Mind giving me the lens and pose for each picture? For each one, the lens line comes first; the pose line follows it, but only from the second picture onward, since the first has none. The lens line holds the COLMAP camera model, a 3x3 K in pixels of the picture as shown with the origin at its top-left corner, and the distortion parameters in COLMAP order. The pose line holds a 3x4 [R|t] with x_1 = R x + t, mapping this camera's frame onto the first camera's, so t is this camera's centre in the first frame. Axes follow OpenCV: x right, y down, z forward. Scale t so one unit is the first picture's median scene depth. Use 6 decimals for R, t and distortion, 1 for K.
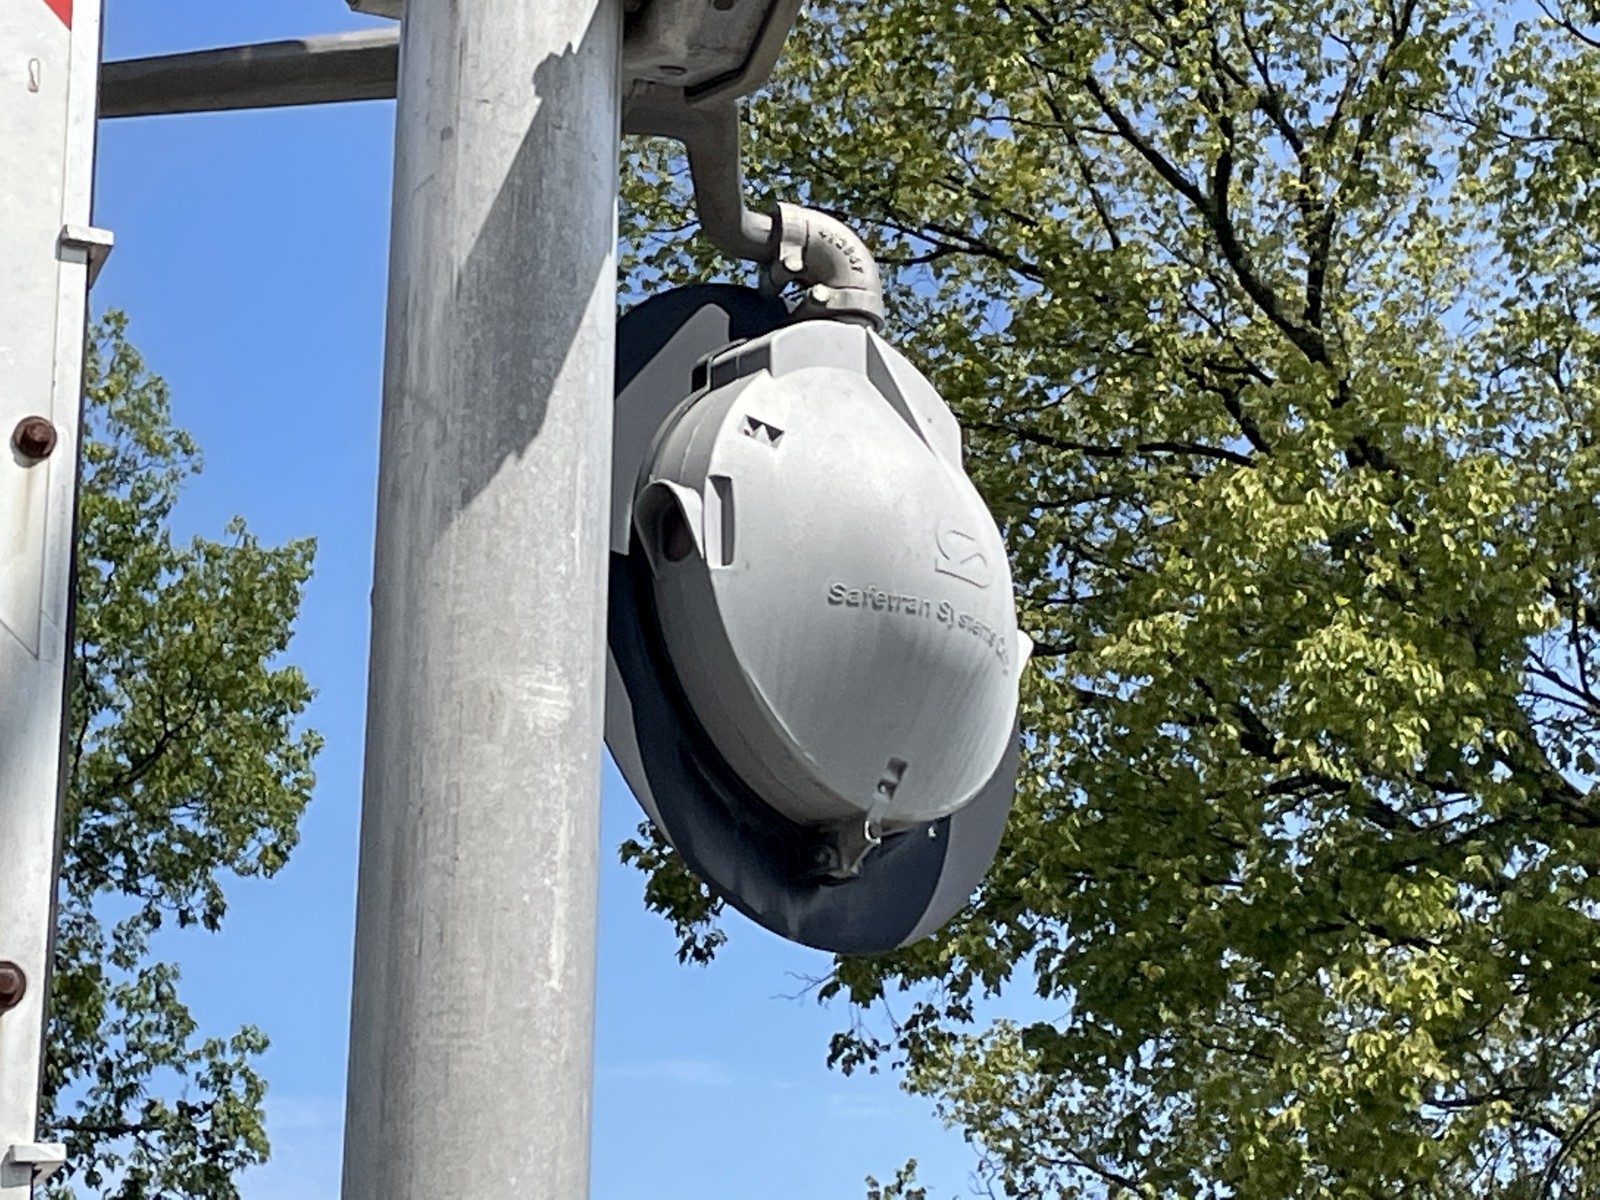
lens RADIAL K [[4236.2, 0, 806.3], [0, 4236.2, 598.2], [0, 0, 1]] dist [0.162872, 0.000000]
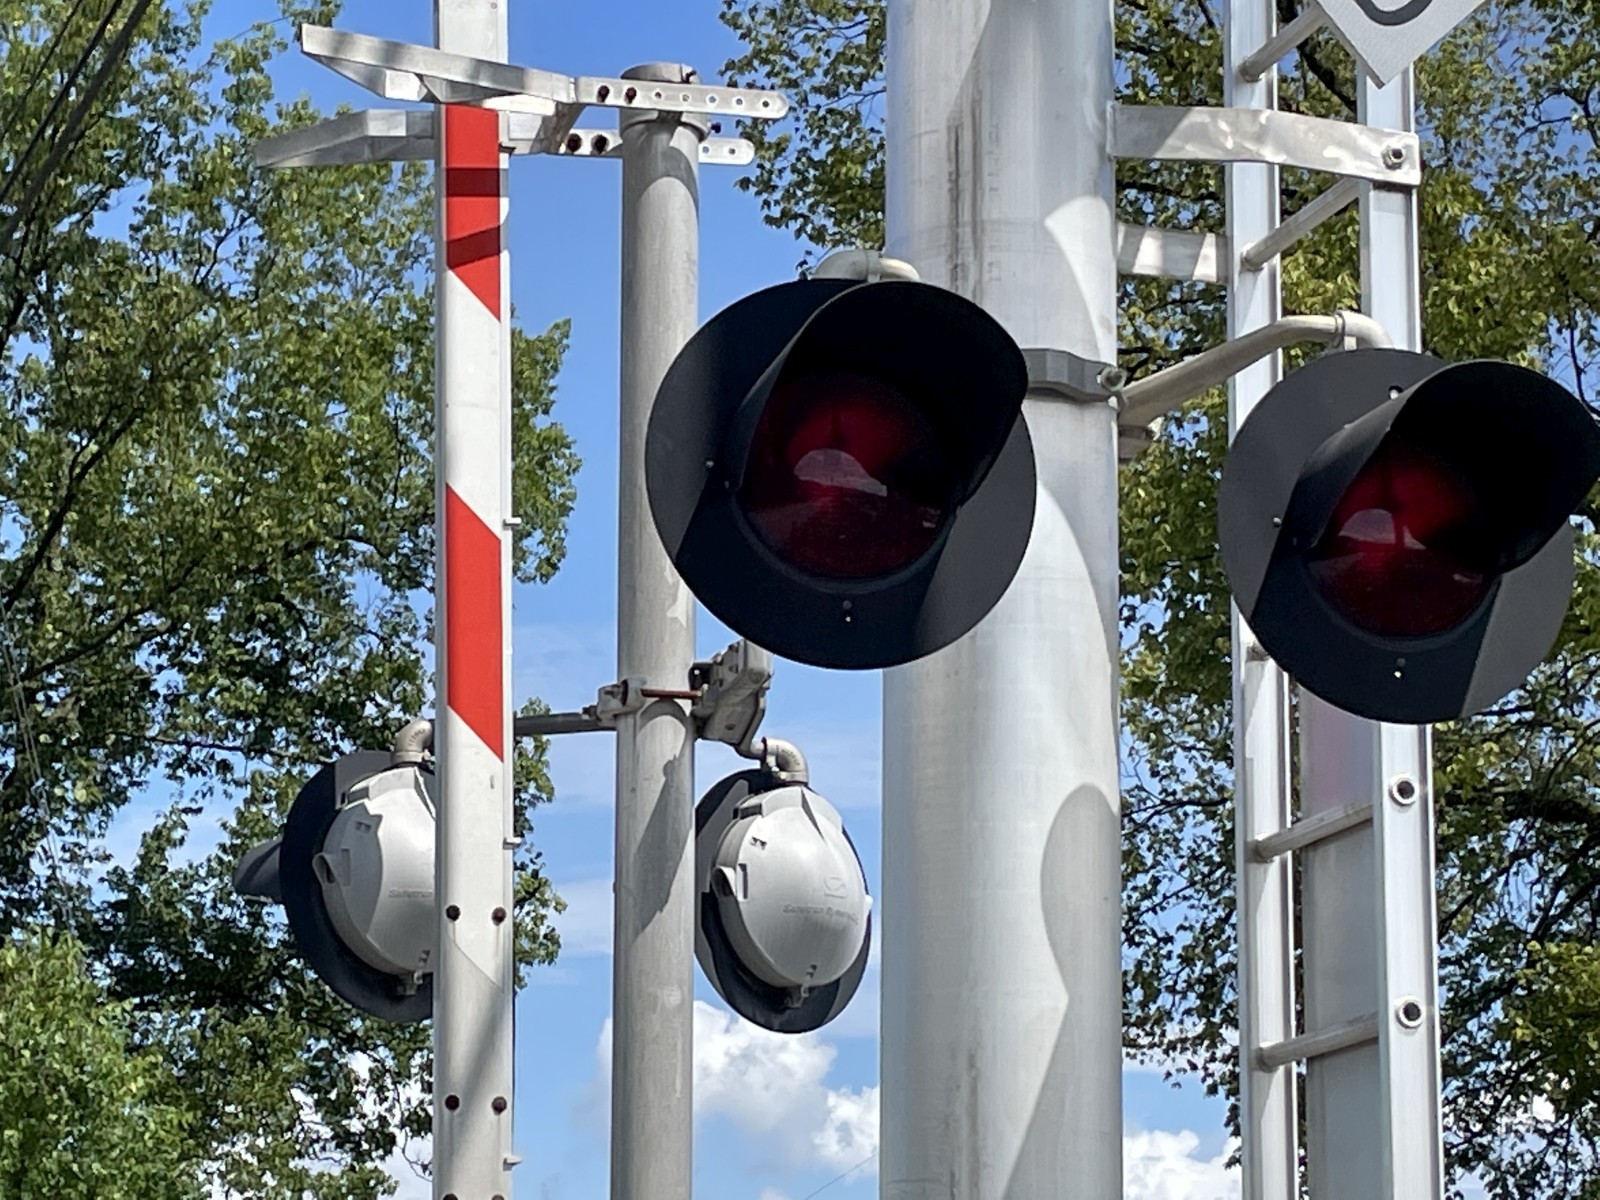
lens RADIAL K [[4138.4, 0, 797.9], [0, 4138.4, 601.4], [0, 0, 1]] dist [0.079312, 0.000000]
pose [[0.997795, -0.024236, -0.061781, 0.029079], [0.031680, 0.991962, 0.122508, -0.082734], [0.058315, -0.124195, 0.990543, -0.251276]]
